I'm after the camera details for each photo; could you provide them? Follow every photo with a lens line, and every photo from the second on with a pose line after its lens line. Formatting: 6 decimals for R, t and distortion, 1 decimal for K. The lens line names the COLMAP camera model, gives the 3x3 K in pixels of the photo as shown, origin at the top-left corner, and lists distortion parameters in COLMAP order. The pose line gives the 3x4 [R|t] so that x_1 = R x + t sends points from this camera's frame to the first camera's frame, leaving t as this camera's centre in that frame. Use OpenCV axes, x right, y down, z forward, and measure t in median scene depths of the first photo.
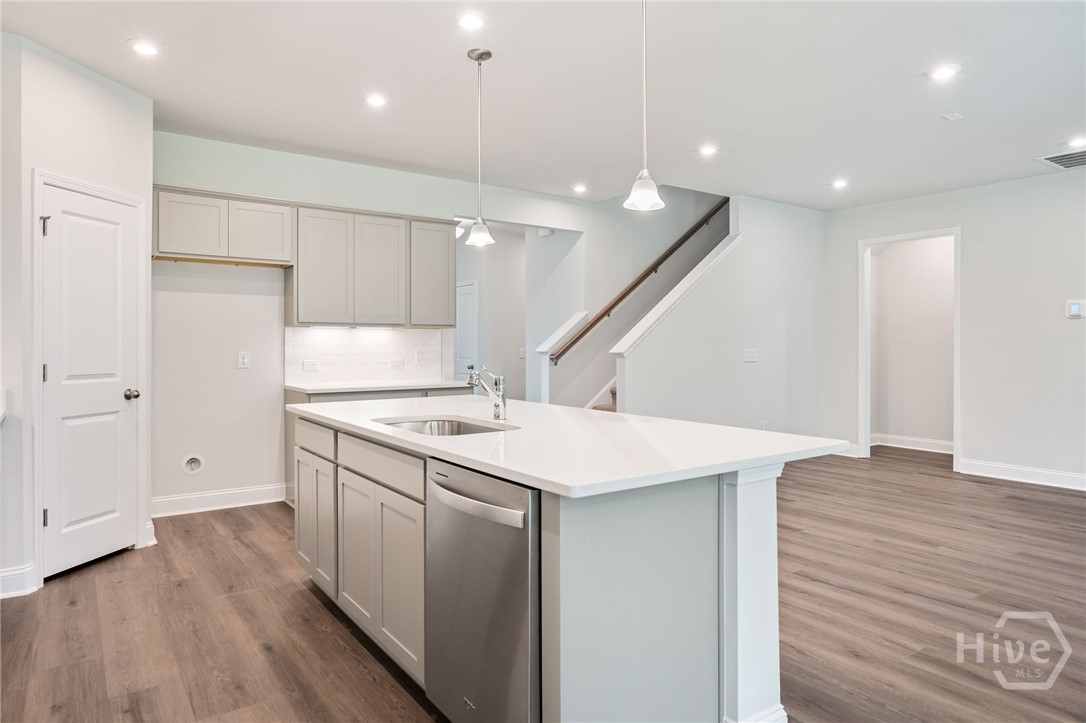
lens RADIAL K [[657.2, 0, 550.1], [0, 657.2, 348.7], [0, 0, 1]] dist [0.003088, -0.000452]
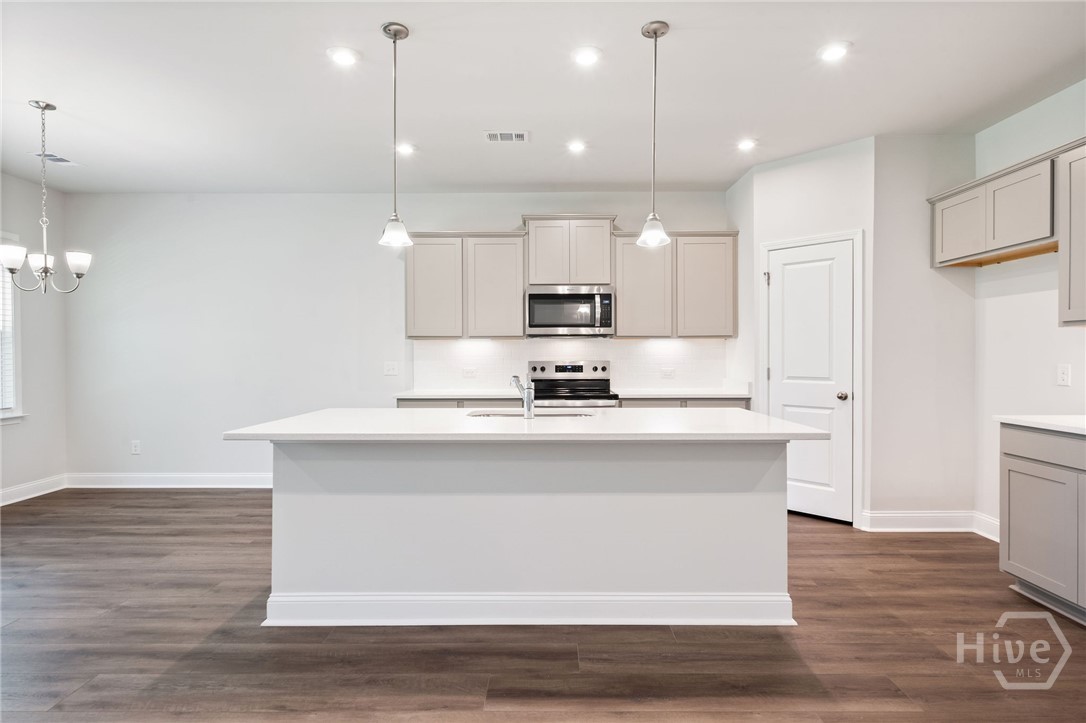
lens RADIAL K [[563.8, 0, 545.4], [0, 563.8, 361.1], [0, 0, 1]] dist [-0.000510, 0.000801]
pose [[-0.589599, 0.009047, -0.807645, 0.545959], [-0.002604, 0.999911, 0.013102, -0.007311], [0.807692, 0.009828, -0.589523, 1.211849]]
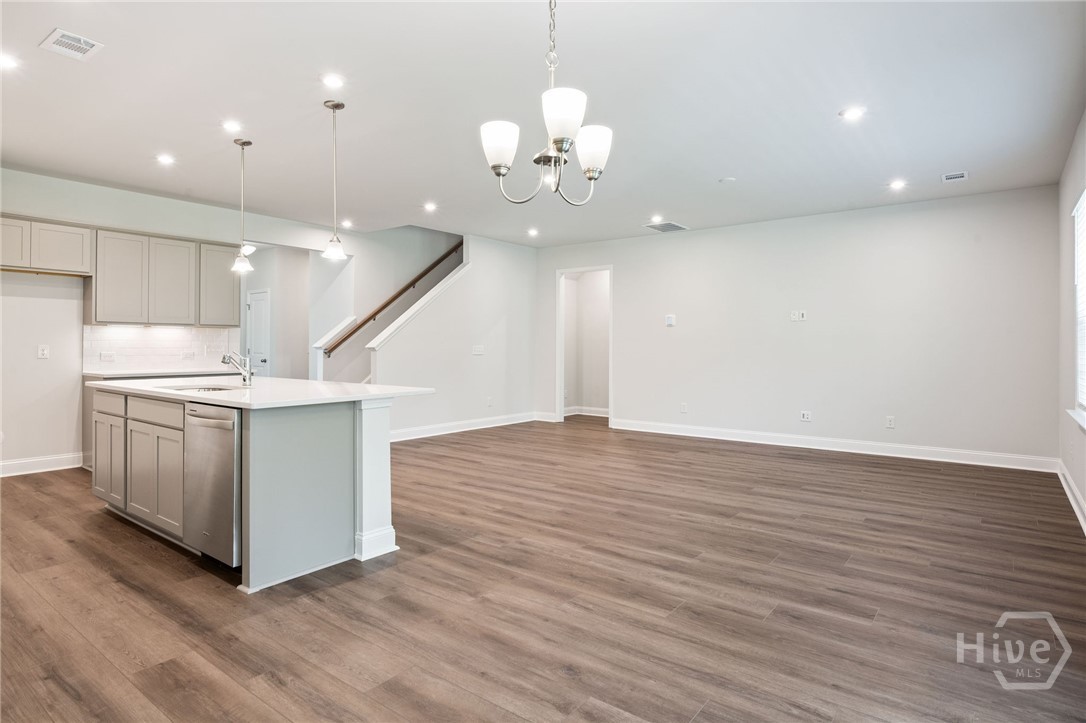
lens RADIAL K [[582.2, 0, 538.0], [0, 582.2, 344.0], [0, 0, 1]] dist [0.001546, 0.002219]
pose [[0.960009, 0.004735, 0.279927, 0.150565], [-0.002142, 0.999952, -0.009568, 0.015259], [-0.279959, 0.008586, 0.959973, -0.399132]]
